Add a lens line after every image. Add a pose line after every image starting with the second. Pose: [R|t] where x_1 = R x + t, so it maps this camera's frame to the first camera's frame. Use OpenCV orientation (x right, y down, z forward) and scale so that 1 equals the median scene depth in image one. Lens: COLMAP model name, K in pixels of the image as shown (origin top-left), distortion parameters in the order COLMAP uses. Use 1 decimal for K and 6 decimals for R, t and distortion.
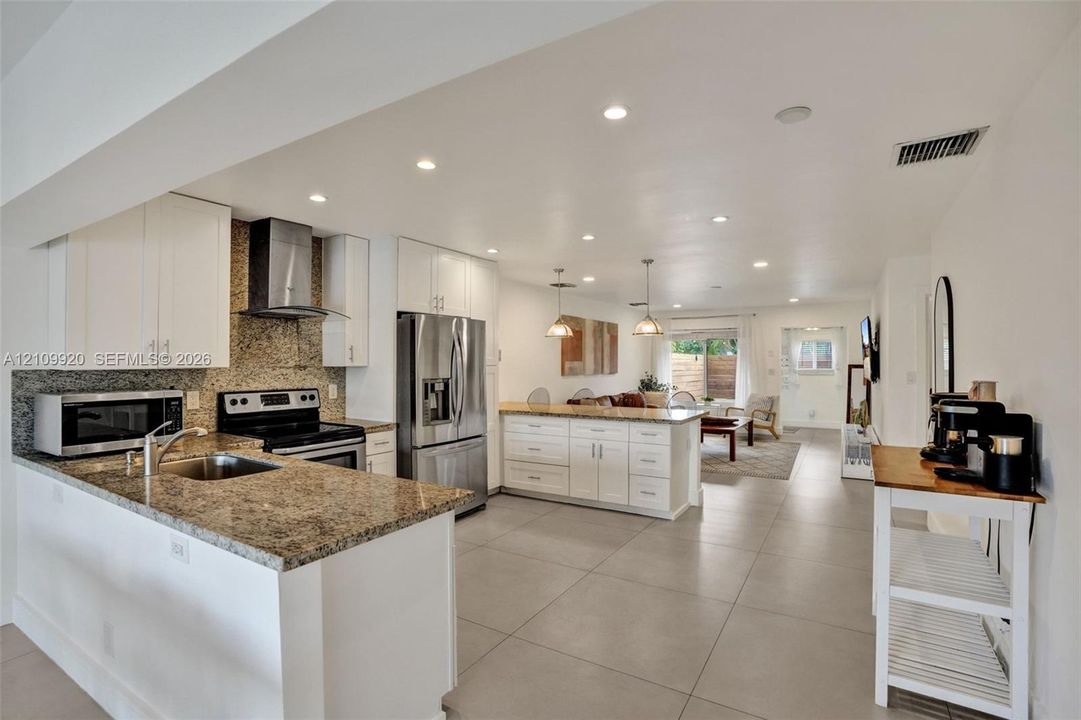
lens RADIAL K [[500.7, 0, 544.8], [0, 500.7, 365.3], [0, 0, 1]] dist [-0.014909, -0.001078]
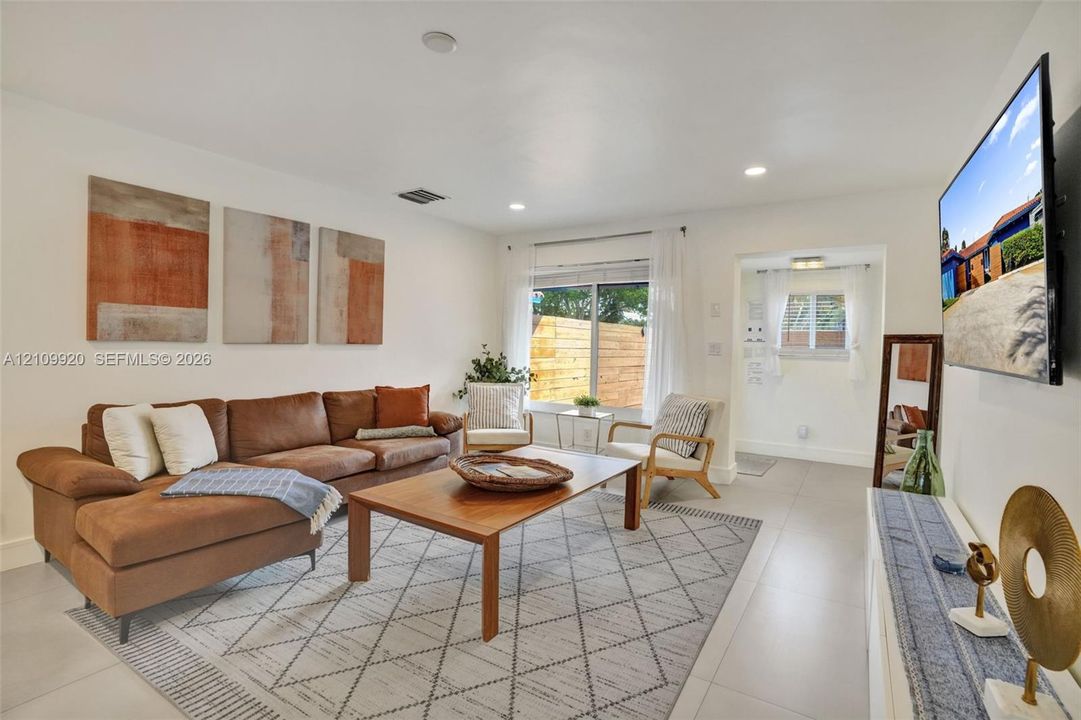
lens RADIAL K [[500.7, 0, 534.7], [0, 500.7, 356.8], [0, 0, 1]] dist [-0.014909, -0.001078]
pose [[0.999242, 0.022004, -0.032119, 0.306599], [-0.021426, 0.999605, 0.018212, 0.015712], [0.032507, -0.017510, 0.999318, 0.534331]]
